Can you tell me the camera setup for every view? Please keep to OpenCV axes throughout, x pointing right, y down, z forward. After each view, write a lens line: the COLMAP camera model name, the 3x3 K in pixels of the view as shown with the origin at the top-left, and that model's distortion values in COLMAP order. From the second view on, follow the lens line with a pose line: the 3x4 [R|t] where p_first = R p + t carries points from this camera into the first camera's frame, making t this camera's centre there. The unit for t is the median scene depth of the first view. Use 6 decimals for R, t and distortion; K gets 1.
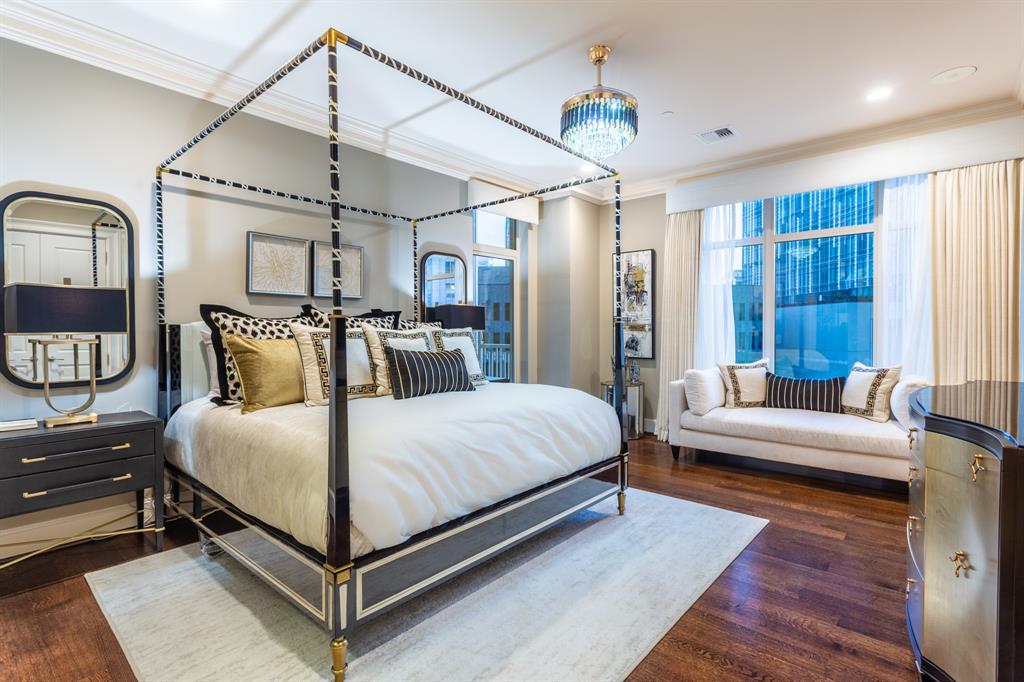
lens RADIAL K [[489.3, 0, 531.0], [0, 489.3, 334.8], [0, 0, 1]] dist [0.006460, 0.000631]
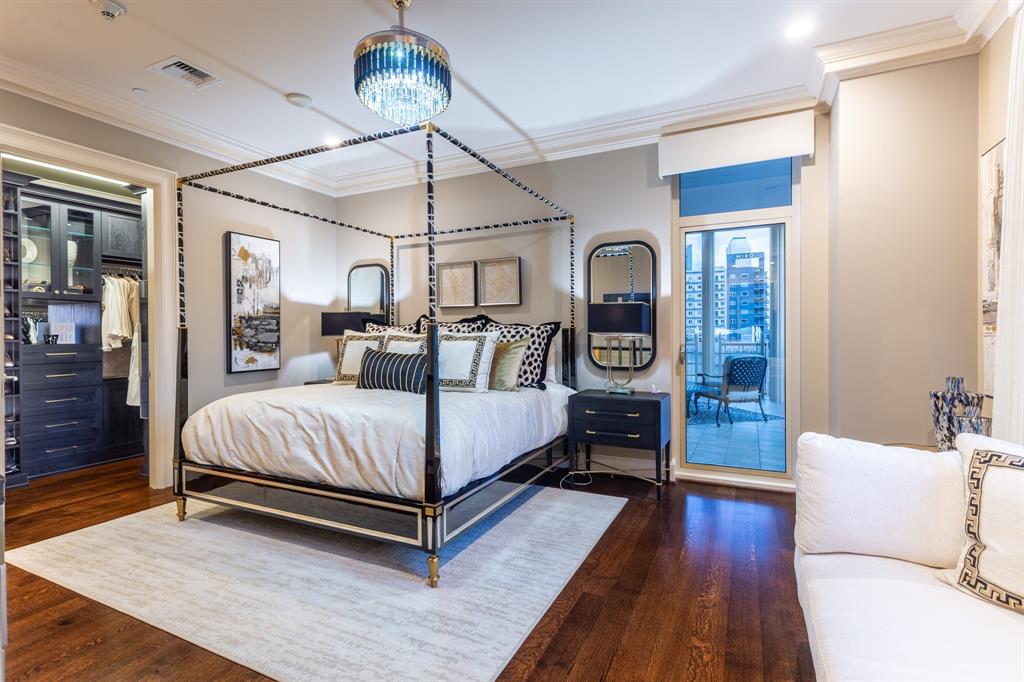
lens RADIAL K [[489.3, 0, 515.7], [0, 489.3, 337.1], [0, 0, 1]] dist [0.006460, 0.000631]
pose [[0.248946, 0.012236, -0.968440, 0.782479], [-0.004141, 0.999925, 0.011569, -0.013701], [0.968508, 0.001130, 0.248978, 0.790647]]
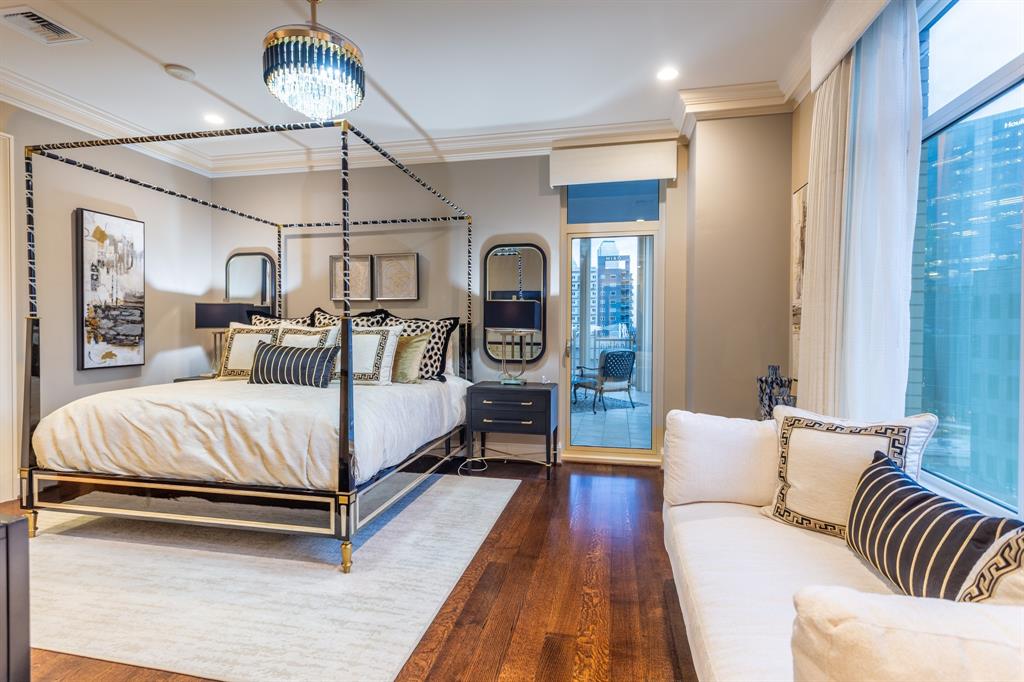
lens RADIAL K [[489.3, 0, 516.5], [0, 489.3, 337.9], [0, 0, 1]] dist [0.006460, 0.000631]
pose [[0.474771, 0.025326, -0.879745, 0.821517], [-0.014759, 0.999674, 0.020813, -0.013307], [0.879986, 0.003102, 0.474990, 0.734654]]
